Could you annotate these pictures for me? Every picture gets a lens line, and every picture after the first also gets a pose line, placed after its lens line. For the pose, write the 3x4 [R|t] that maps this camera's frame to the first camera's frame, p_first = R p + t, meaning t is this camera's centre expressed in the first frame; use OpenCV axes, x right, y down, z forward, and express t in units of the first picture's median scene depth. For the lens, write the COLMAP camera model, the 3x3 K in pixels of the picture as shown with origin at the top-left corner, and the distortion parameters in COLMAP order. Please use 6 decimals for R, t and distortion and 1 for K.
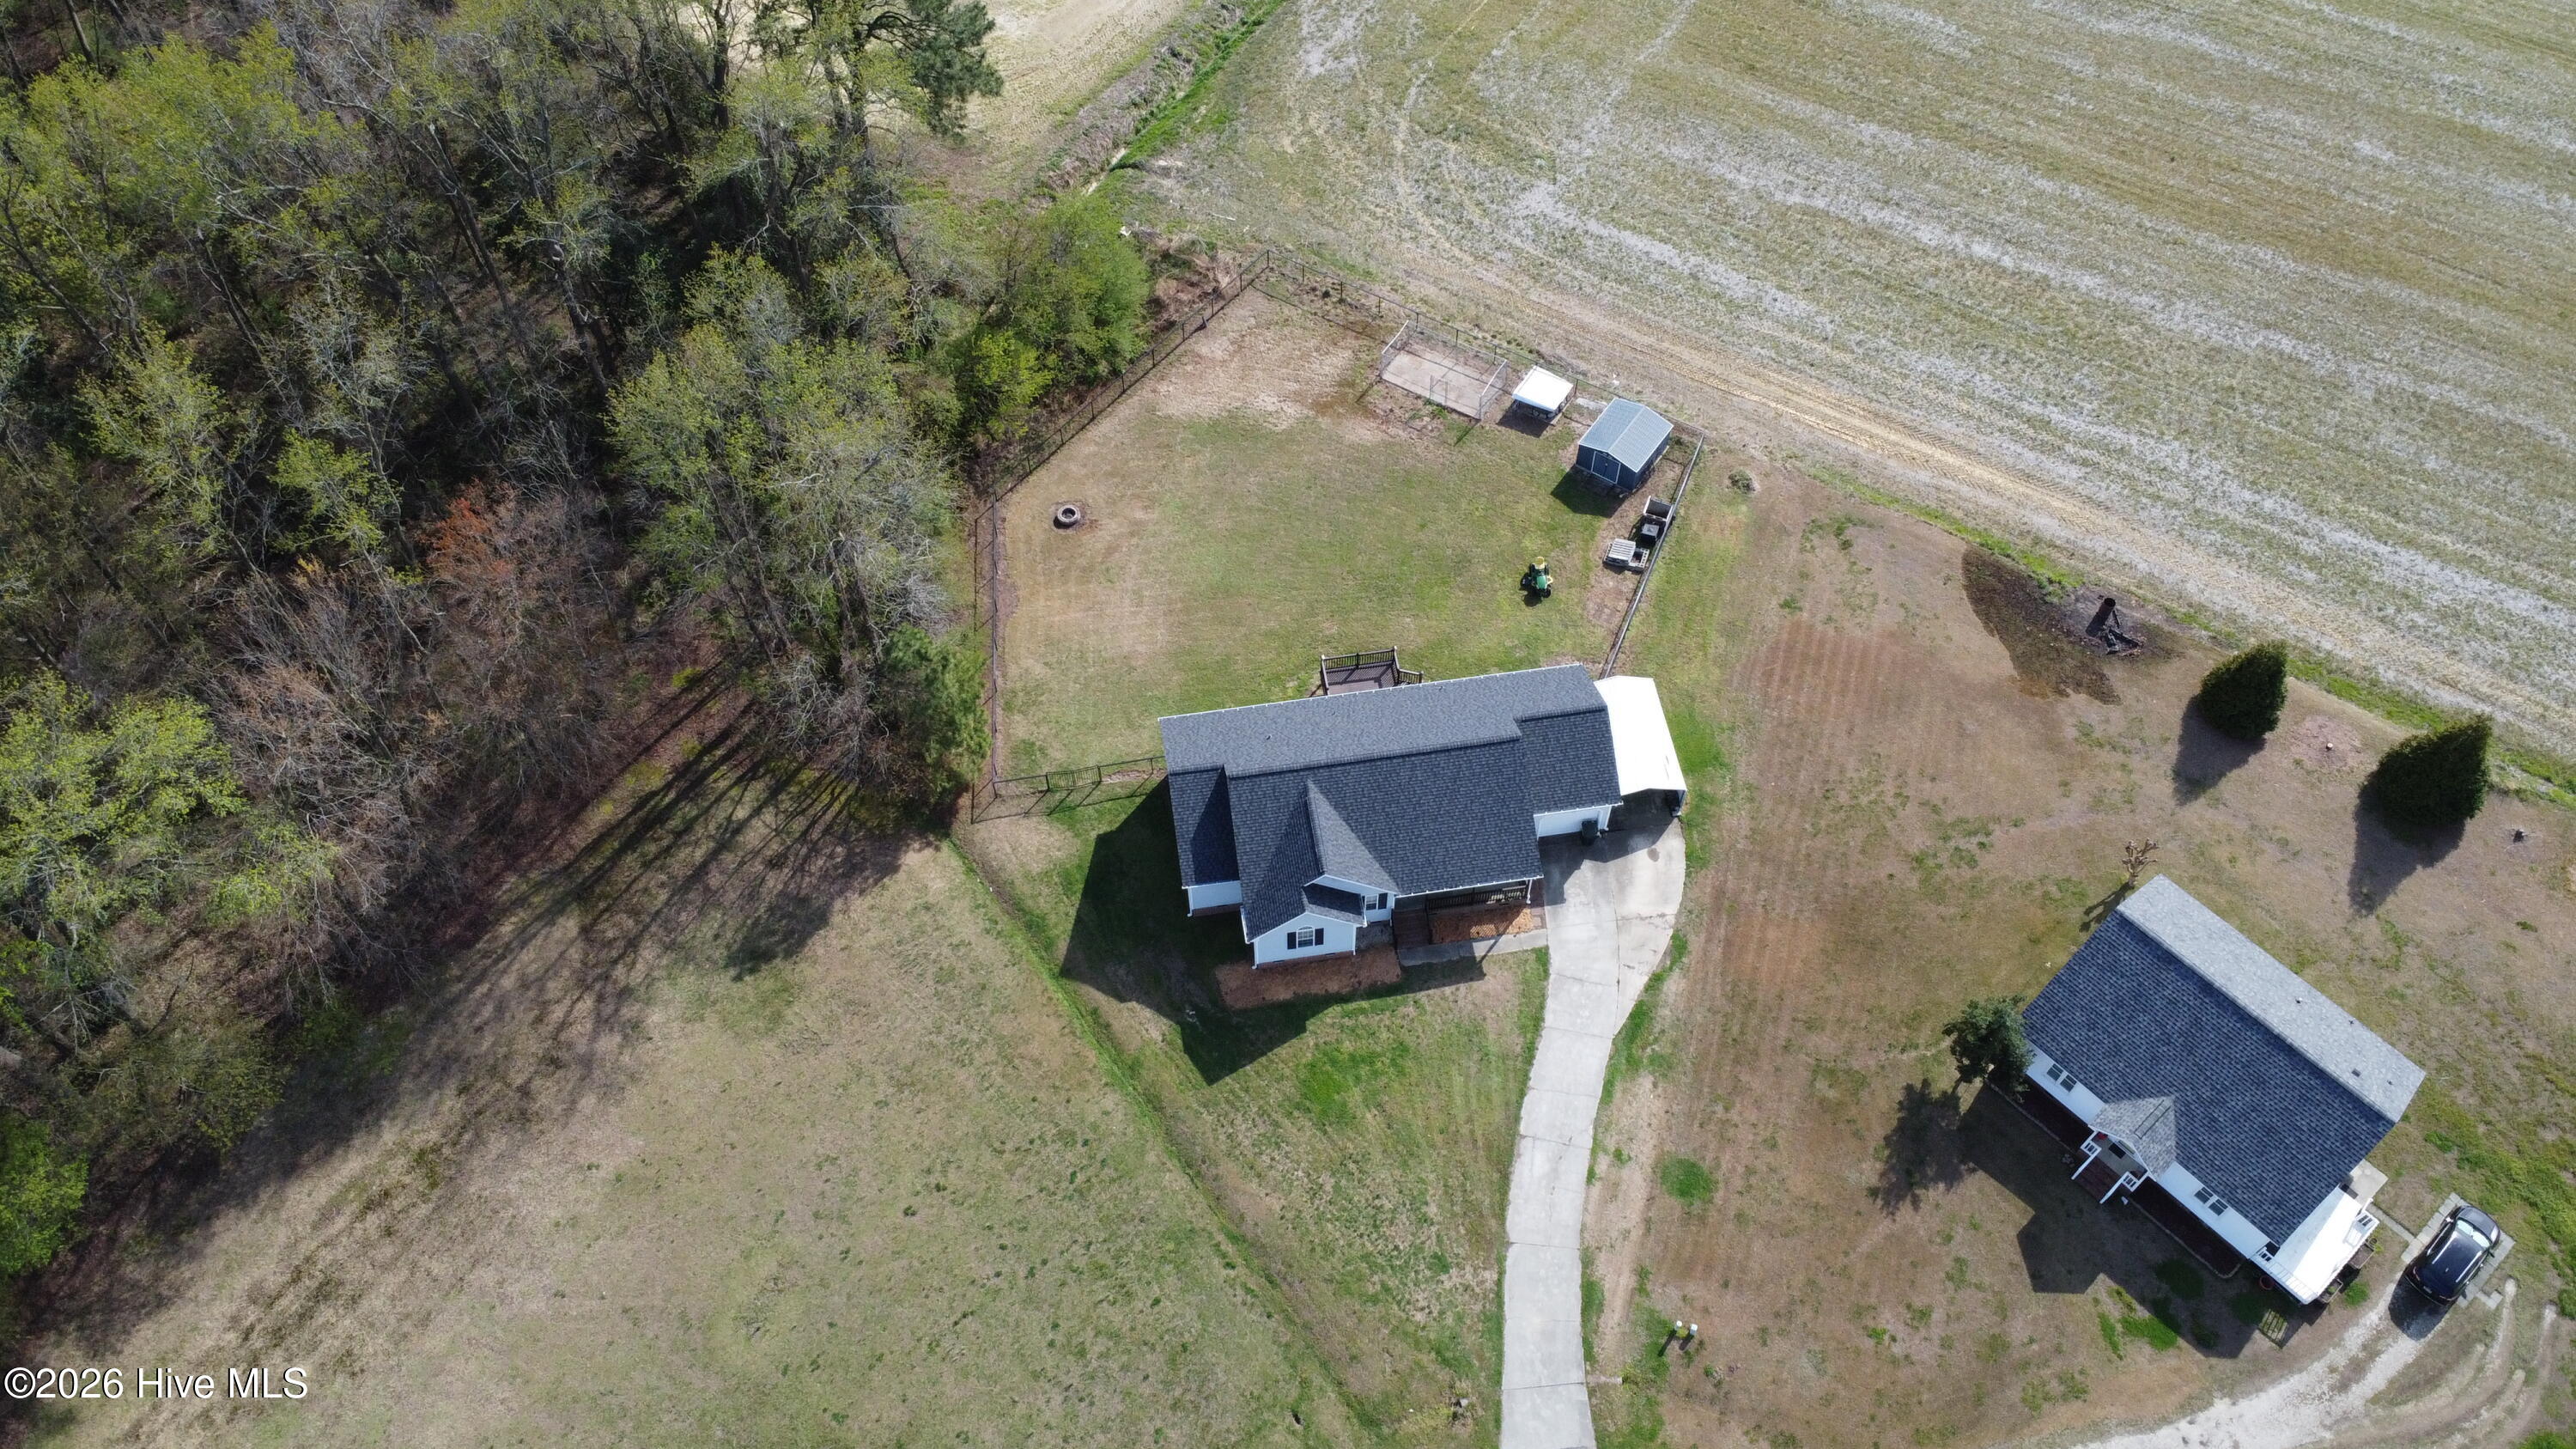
lens RADIAL K [[1935.5, 0, 1281.4], [0, 1935.5, 728.5], [0, 0, 1]] dist [0.007096, -0.008638]
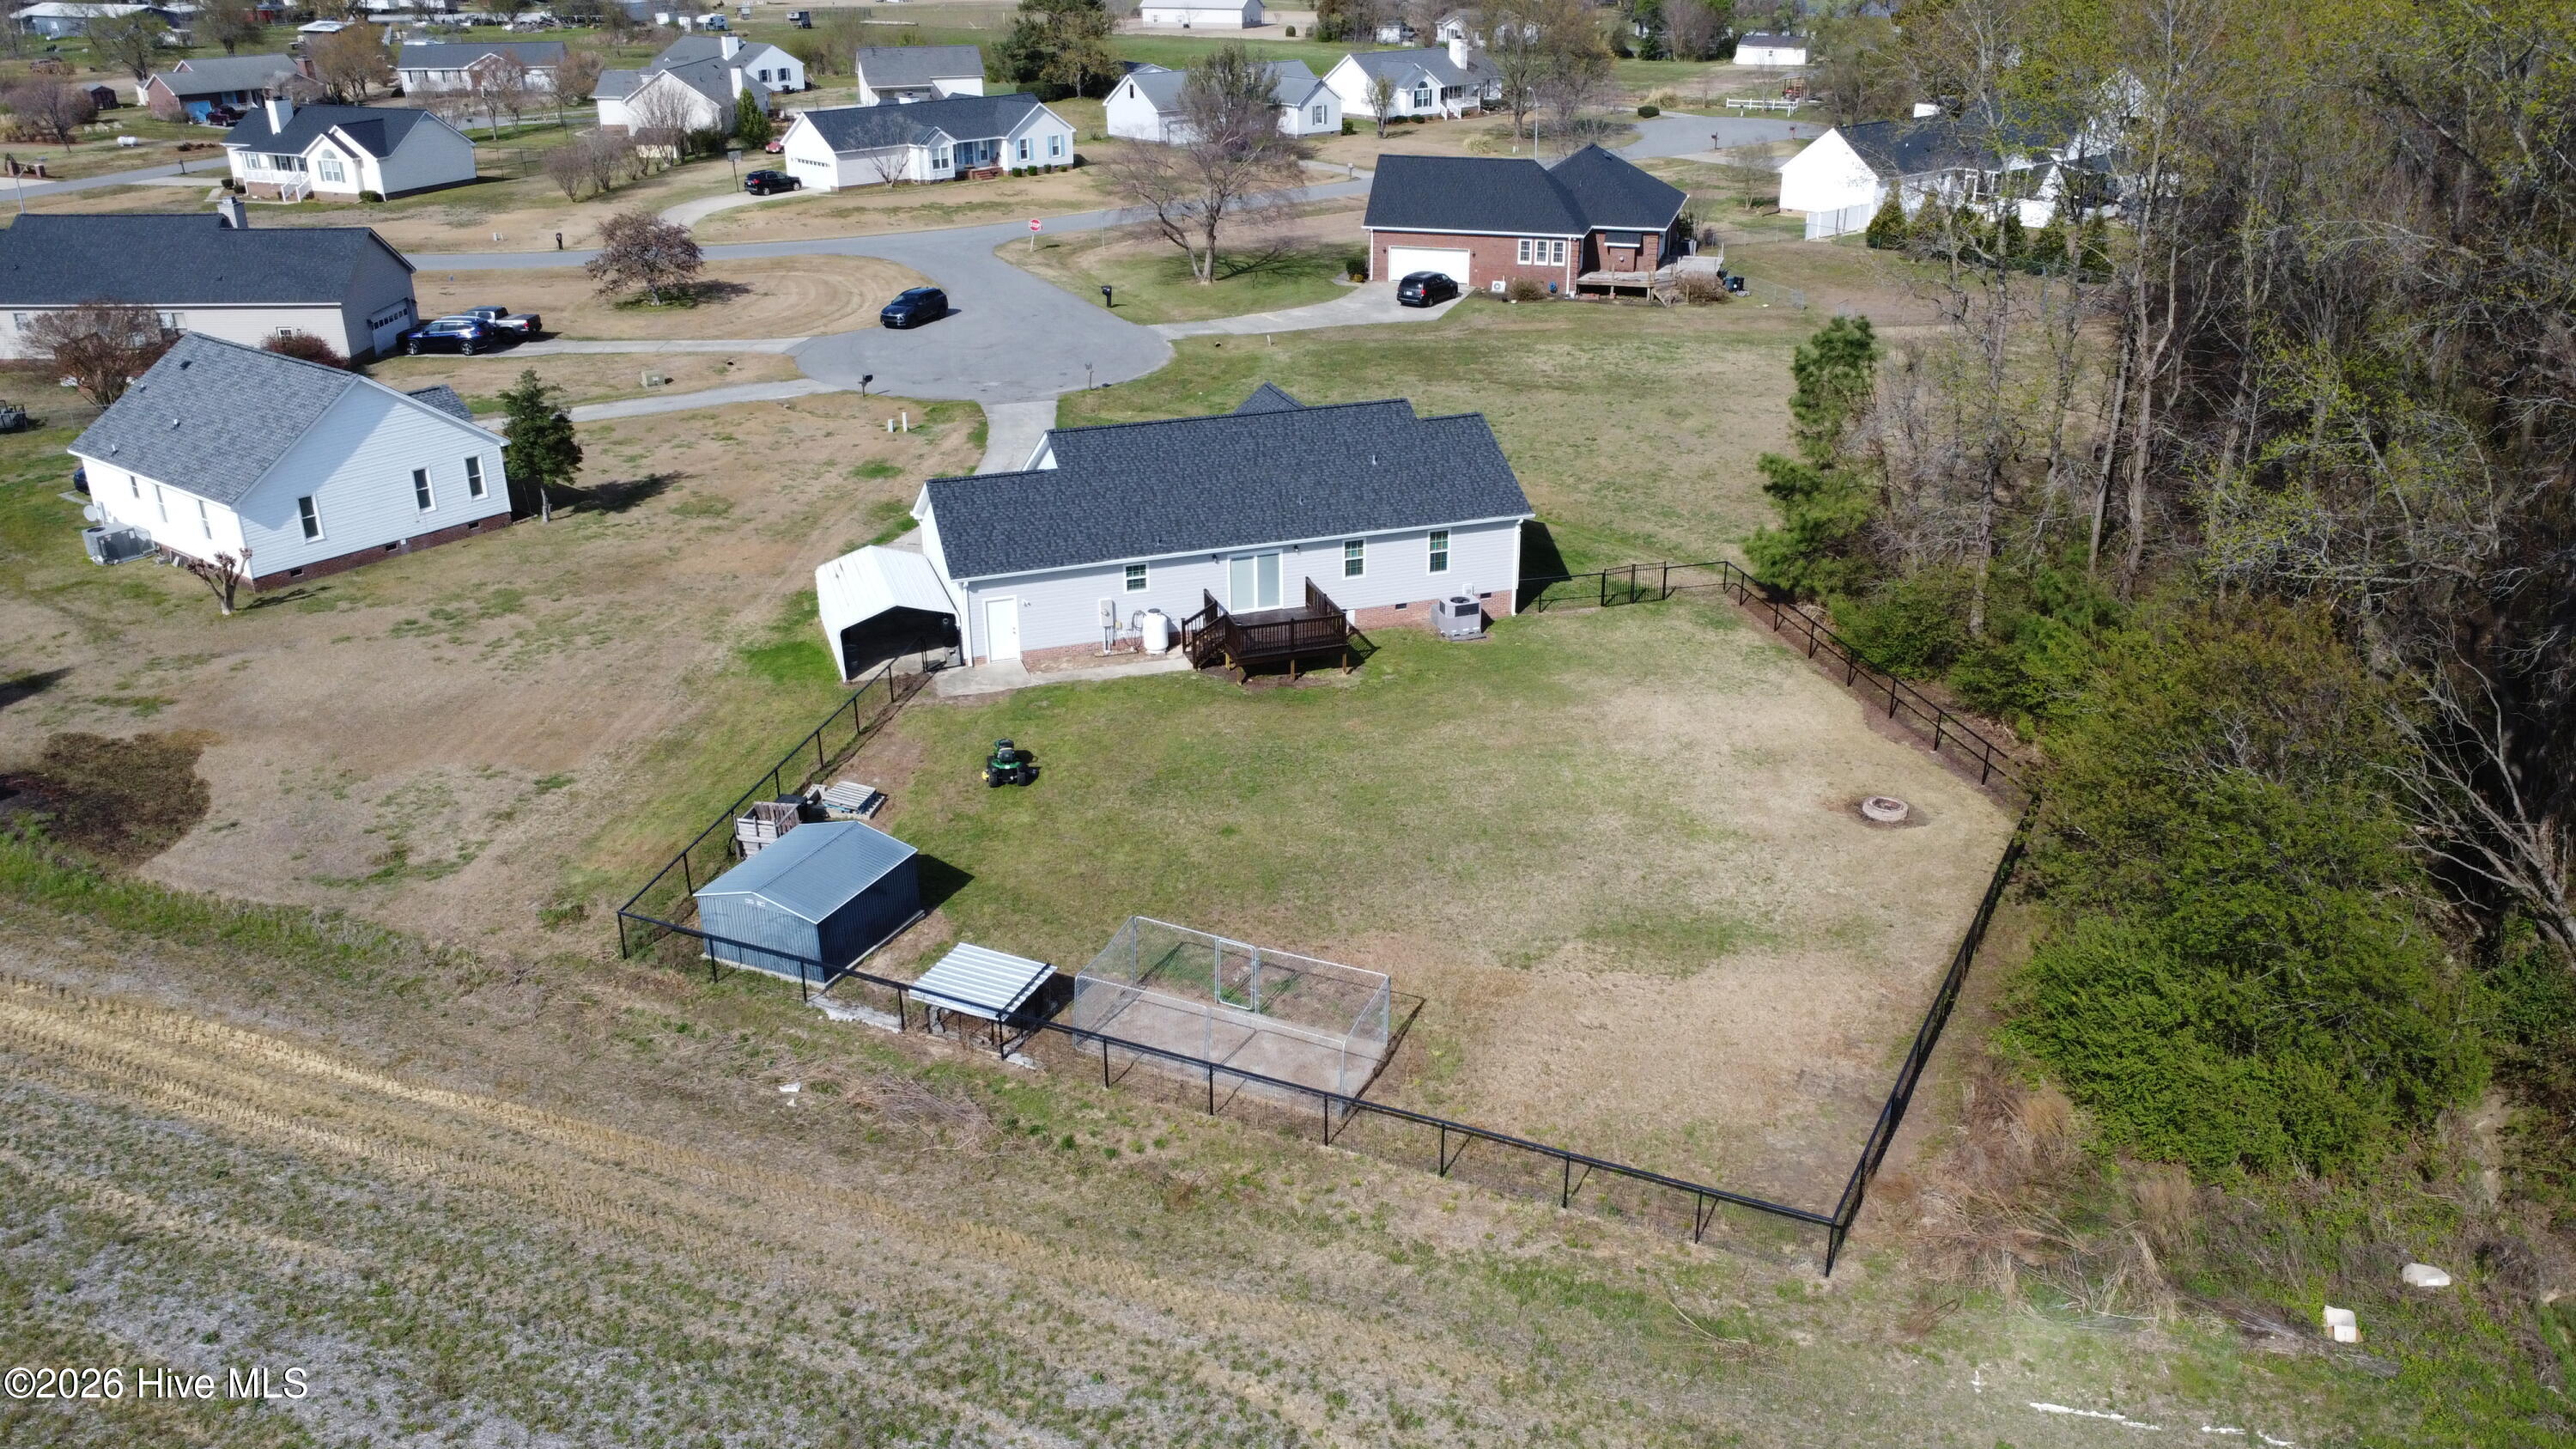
lens RADIAL K [[1935.5, 0, 1292.6], [0, 1935.5, 729.7], [0, 0, 1]] dist [0.007096, -0.008638]
pose [[-0.982530, 0.085891, -0.165102, 0.162836], [-0.146774, 0.187828, 0.971174, -0.718088], [0.114425, 0.978439, -0.171940, 1.242517]]
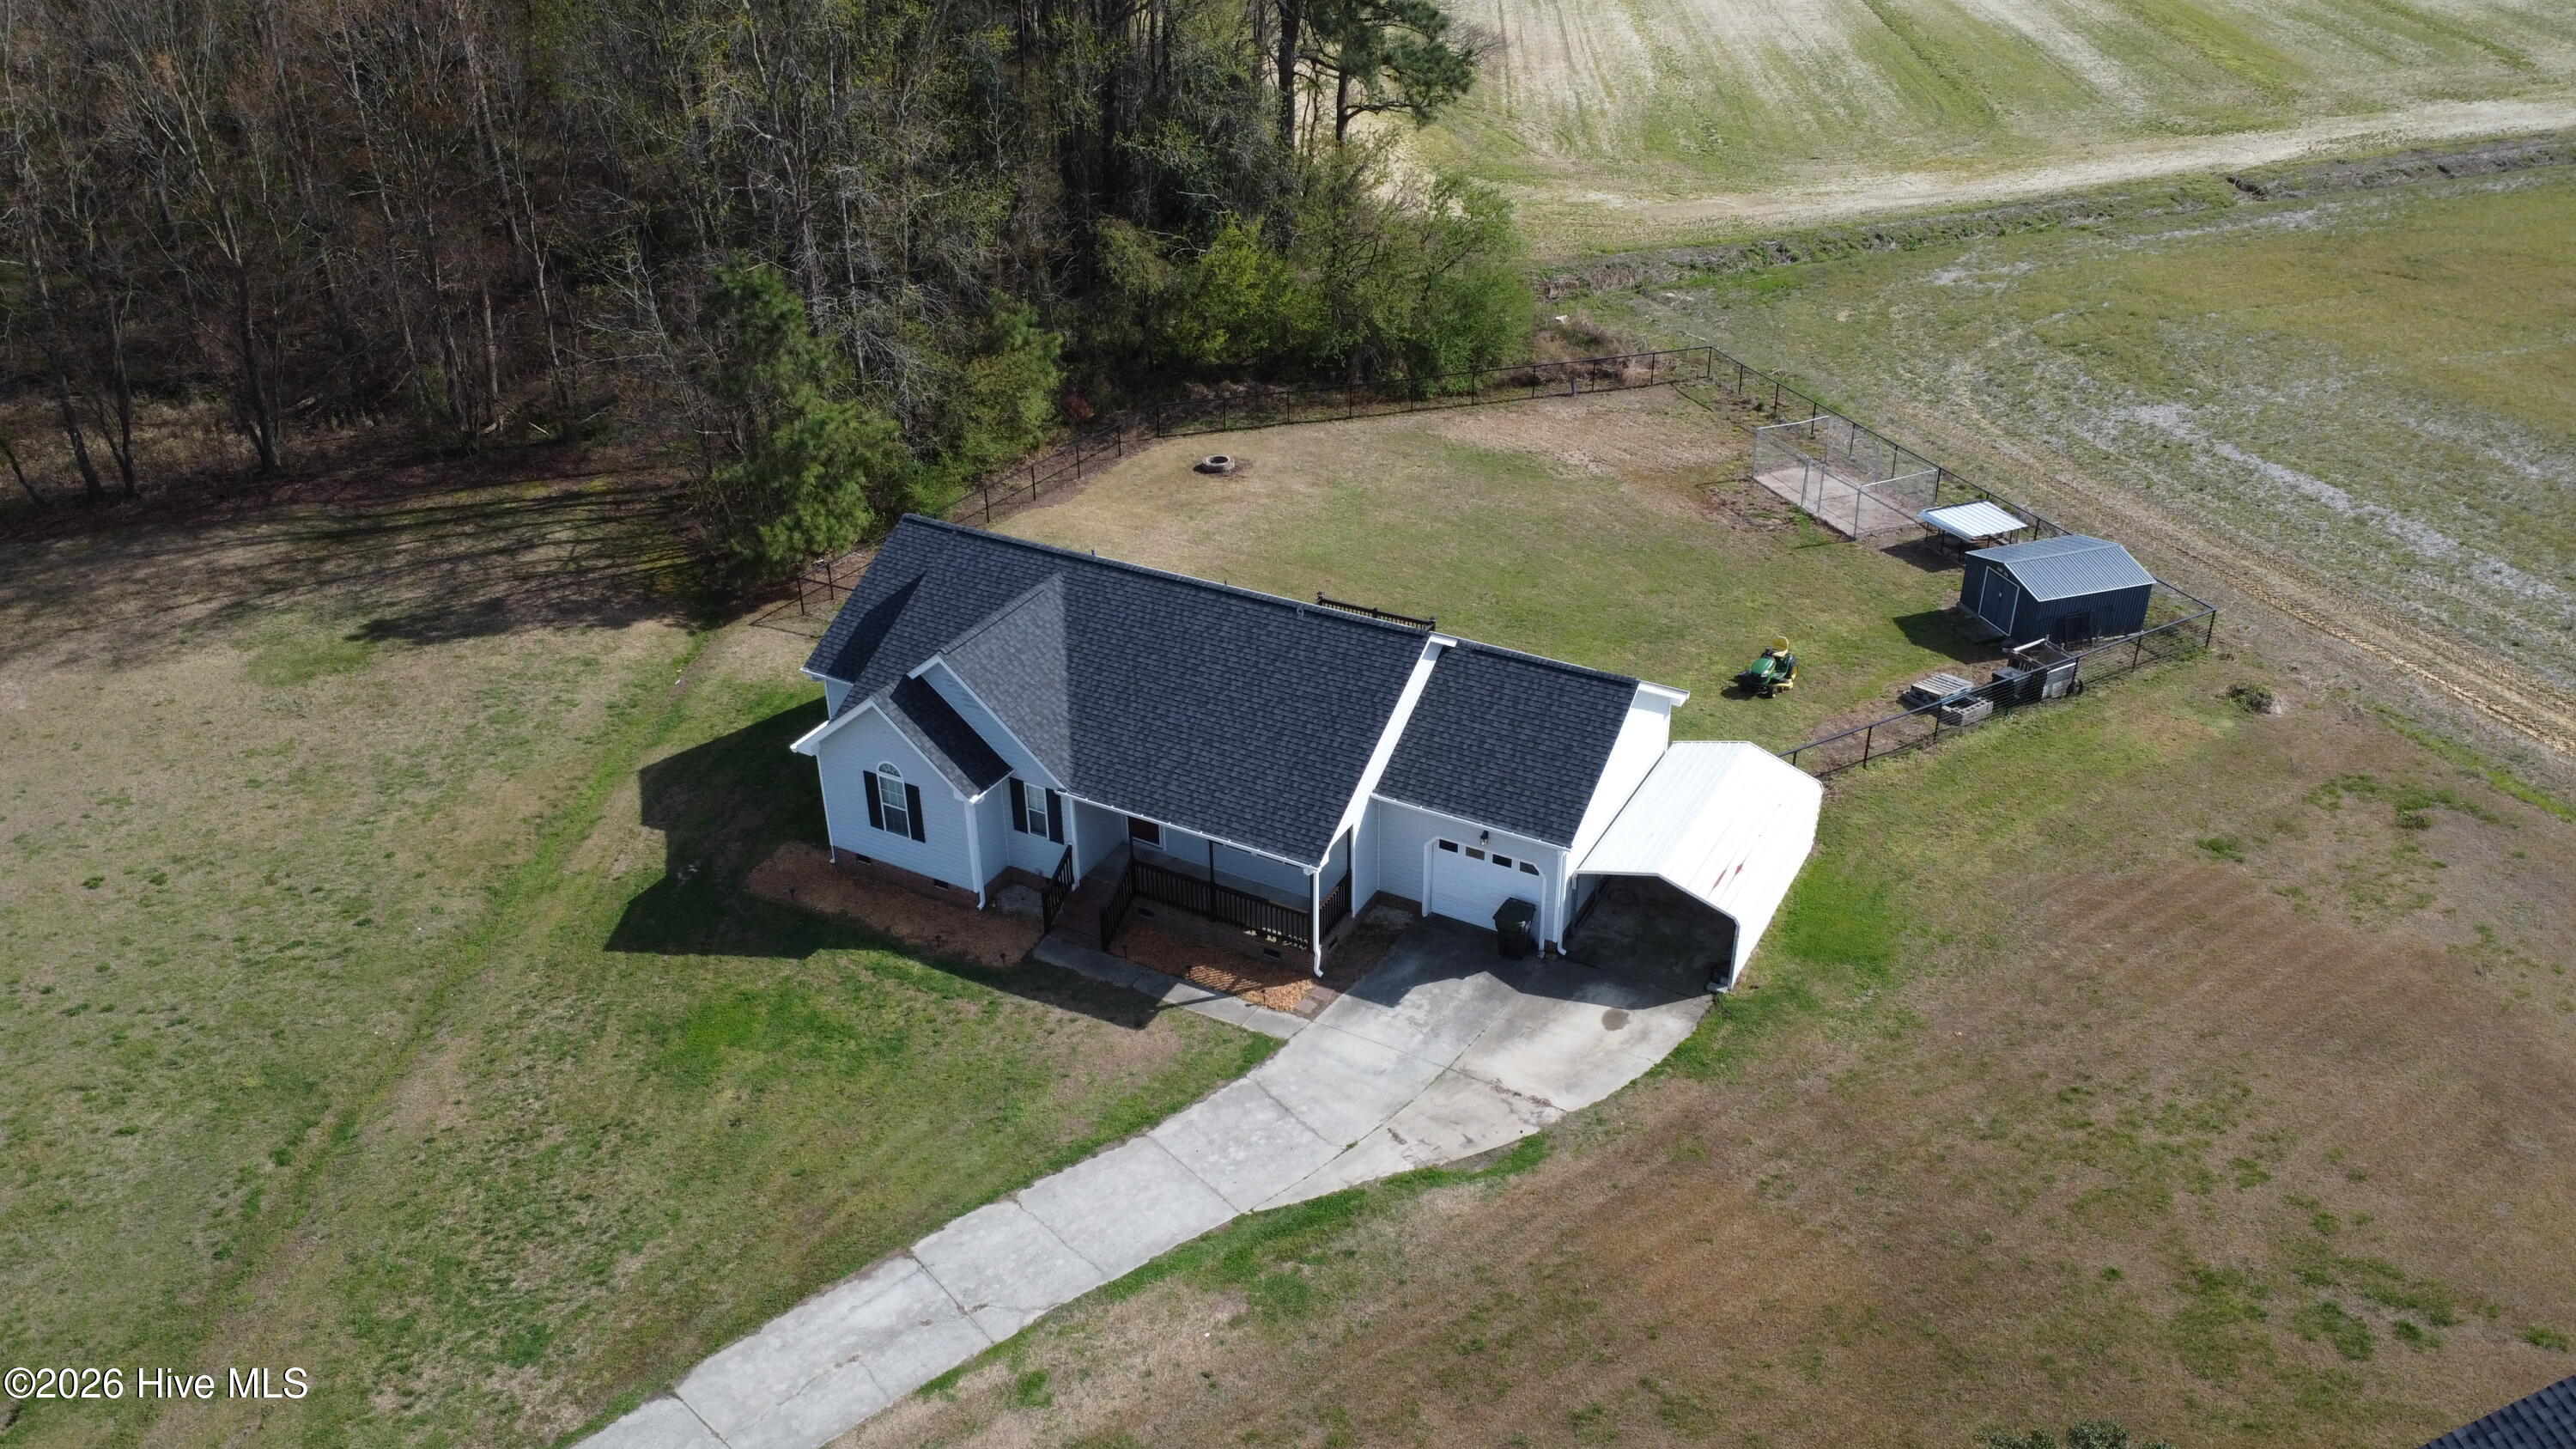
lens RADIAL K [[1935.5, 0, 1291.2], [0, 1935.5, 724.8], [0, 0, 1]] dist [0.007096, -0.008638]
pose [[0.794493, 0.297748, -0.529270, 0.364934], [-0.501085, 0.813792, -0.294374, 0.187865], [0.343067, 0.499088, 0.795749, 0.591328]]
